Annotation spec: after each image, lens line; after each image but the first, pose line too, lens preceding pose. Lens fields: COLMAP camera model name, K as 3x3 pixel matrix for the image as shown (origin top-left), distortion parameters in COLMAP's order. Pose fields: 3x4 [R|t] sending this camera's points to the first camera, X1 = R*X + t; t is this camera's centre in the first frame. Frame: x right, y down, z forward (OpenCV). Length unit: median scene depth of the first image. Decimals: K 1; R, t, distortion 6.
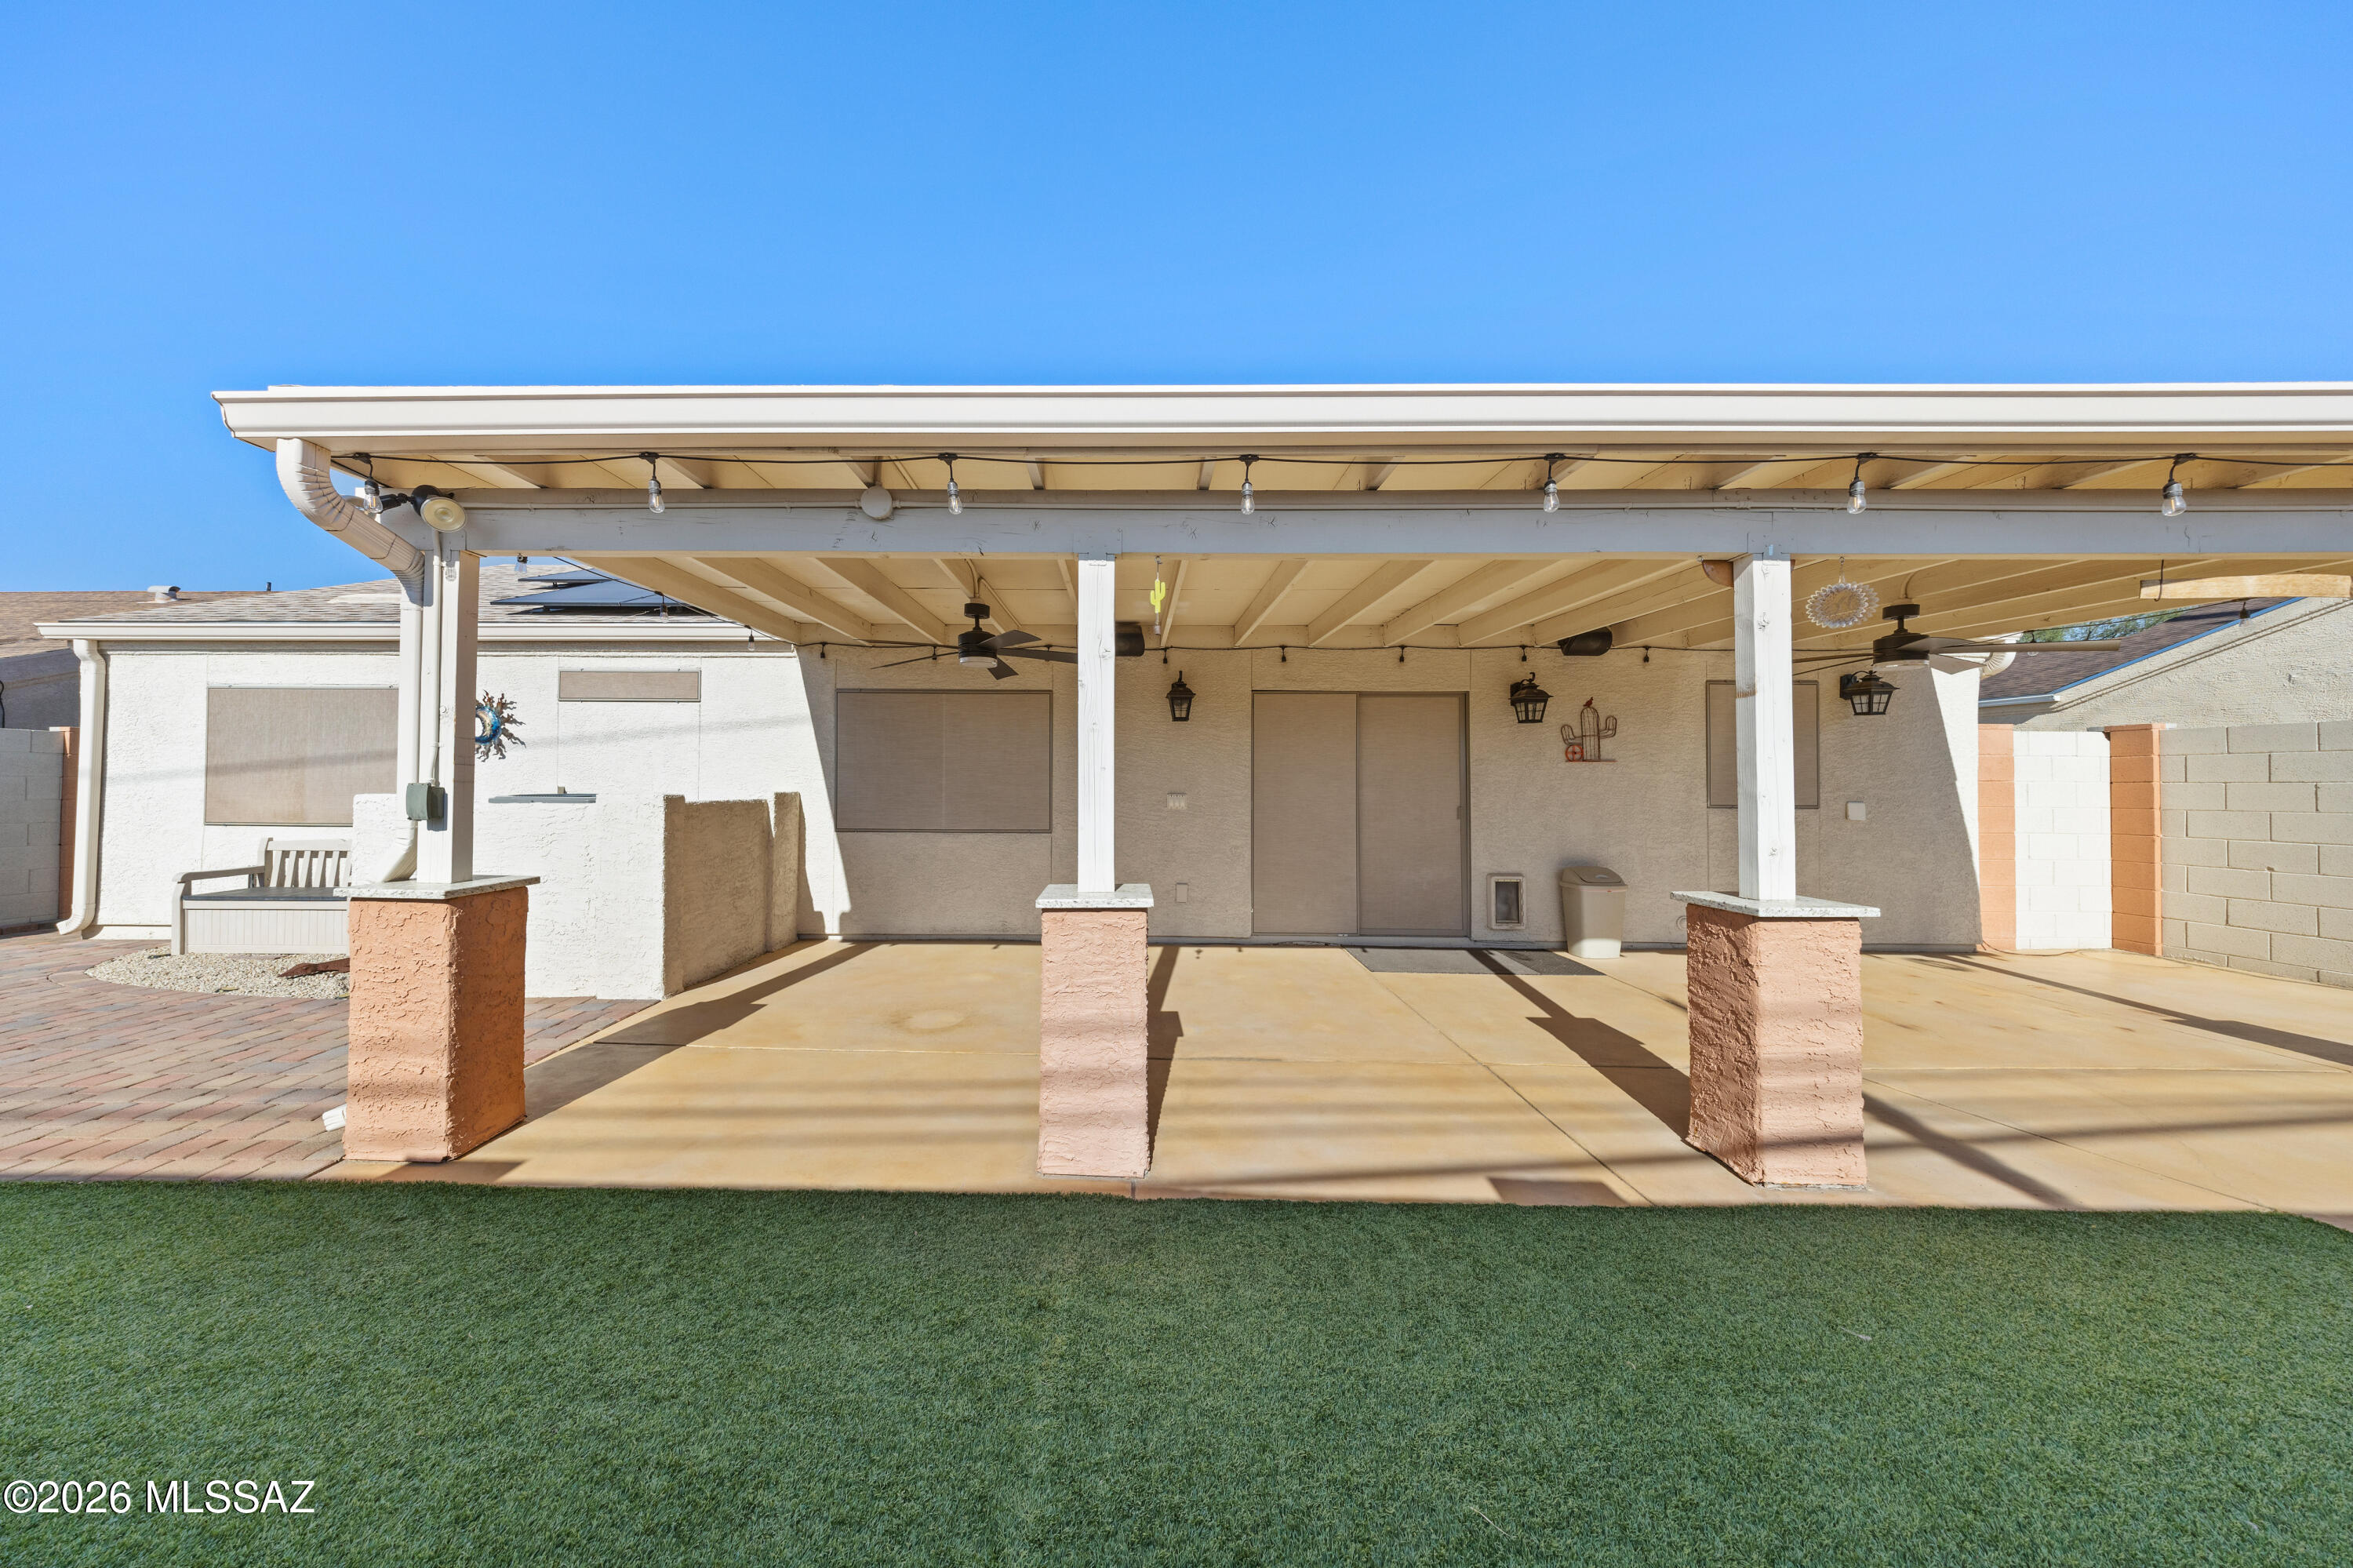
lens RADIAL K [[699.7, 0, 1174.2], [0, 699.7, 792.3], [0, 0, 1]] dist [-0.003748, 0.000031]
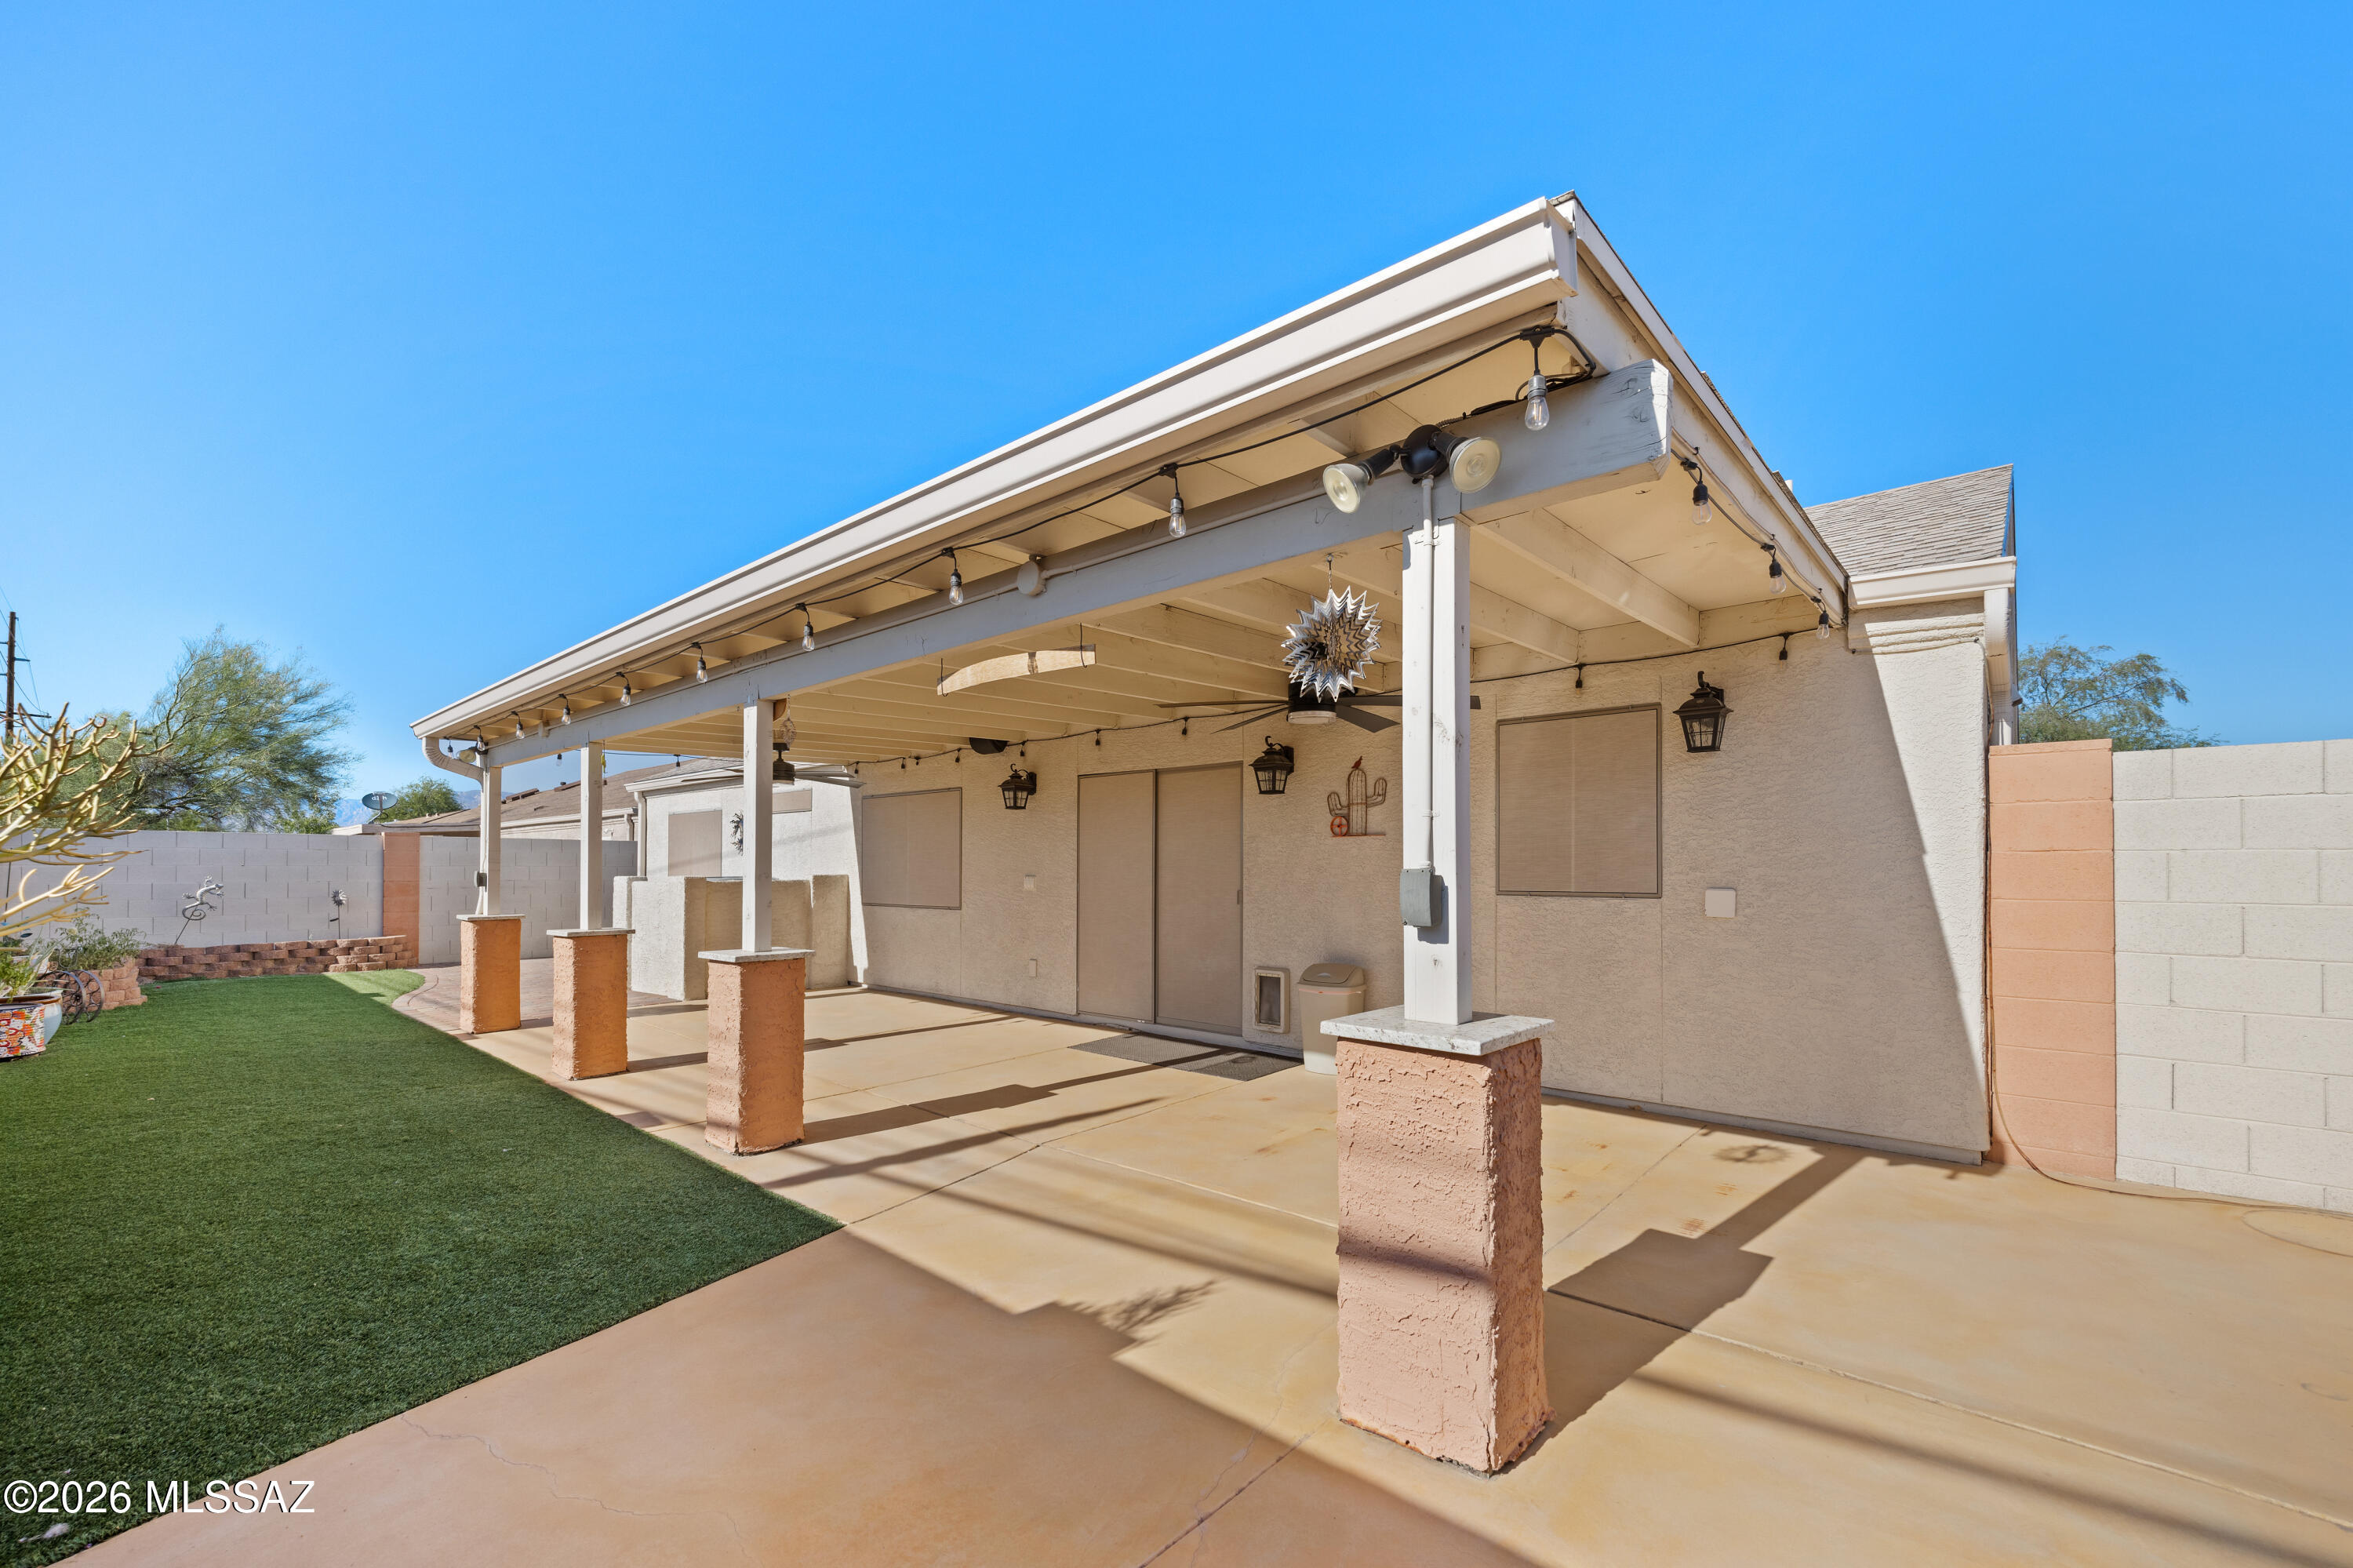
lens RADIAL K [[957.5, 0, 1232.1], [0, 957.5, 858.0], [0, 0, 1]] dist [-0.009432, -0.000835]
pose [[0.776996, -0.012530, -0.629381, 1.177067], [0.008556, 0.999920, -0.009343, -0.009058], [0.629447, 0.001875, 0.777041, 0.045872]]
